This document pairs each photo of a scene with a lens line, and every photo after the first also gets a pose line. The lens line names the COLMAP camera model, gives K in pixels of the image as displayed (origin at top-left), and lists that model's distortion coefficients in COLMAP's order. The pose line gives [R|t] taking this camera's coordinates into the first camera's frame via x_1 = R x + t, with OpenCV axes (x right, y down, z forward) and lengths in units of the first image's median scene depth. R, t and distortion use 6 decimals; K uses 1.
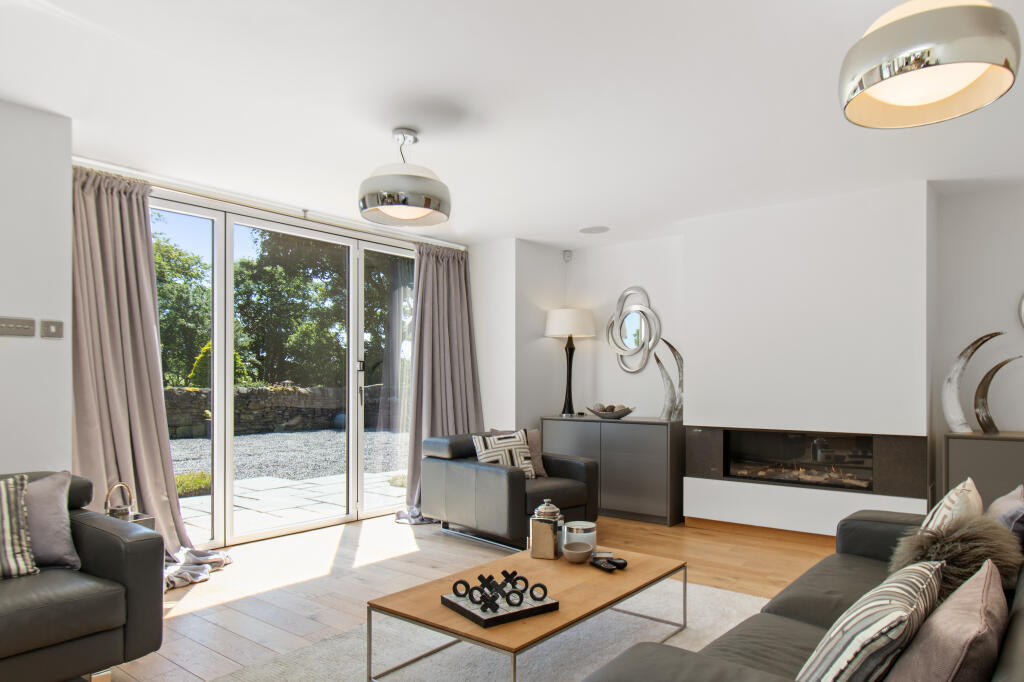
lens RADIAL K [[643.8, 0, 589.0], [0, 643.8, 380.8], [0, 0, 1]] dist [0.000080, -0.000024]
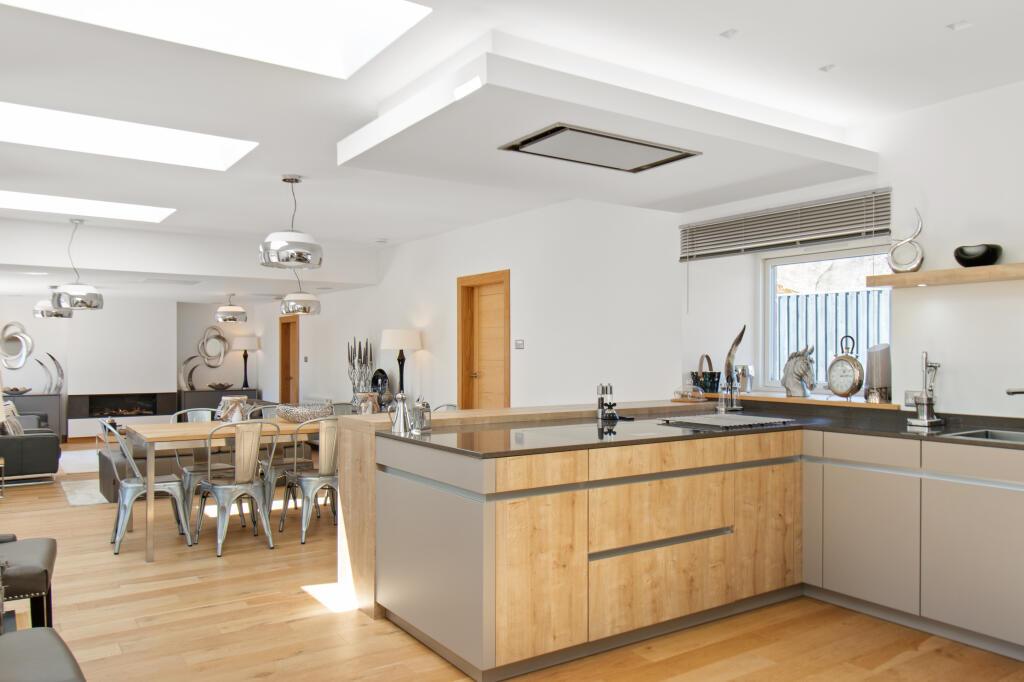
lens RADIAL K [[768.6, 0, 513.7], [0, 768.6, 360.5], [0, 0, 1]] dist [0.005321, 0.004859]
pose [[0.351508, -0.011697, 0.936112, -1.887494], [-0.002488, 0.999907, 0.013429, -0.090907], [-0.936182, -0.007050, 0.351446, -1.397204]]
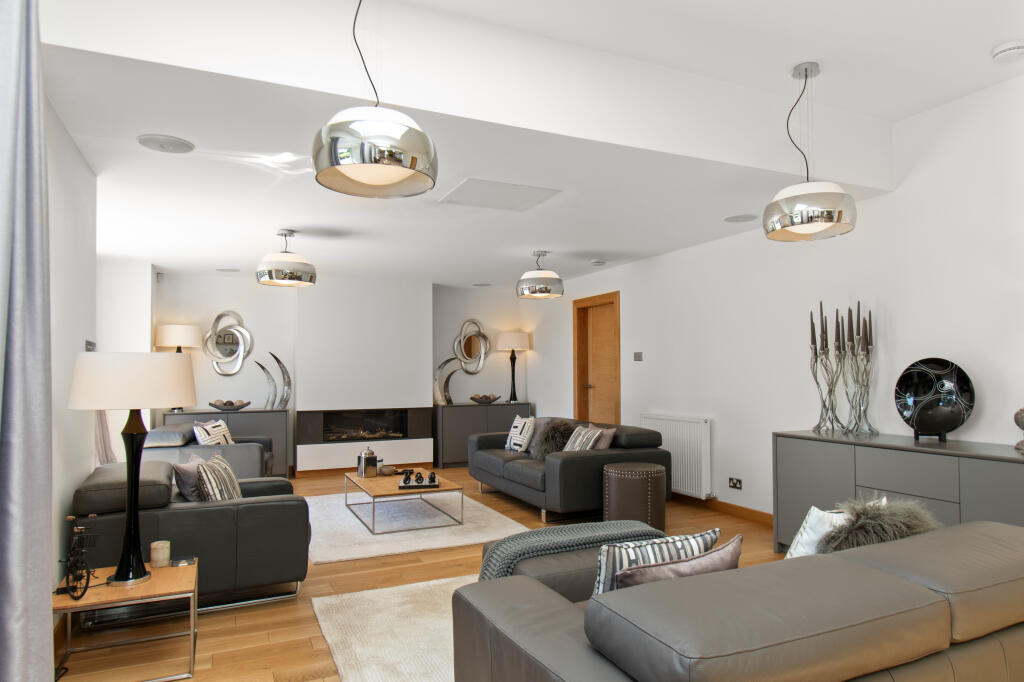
lens RADIAL K [[641.6, 0, 513.2], [0, 641.6, 356.7], [0, 0, 1]] dist [0.000611, -0.000106]
pose [[0.498898, 0.017507, 0.866484, -0.997880], [0.006709, 0.999688, -0.024061, -0.020645], [-0.866635, 0.017817, 0.498625, -0.211498]]
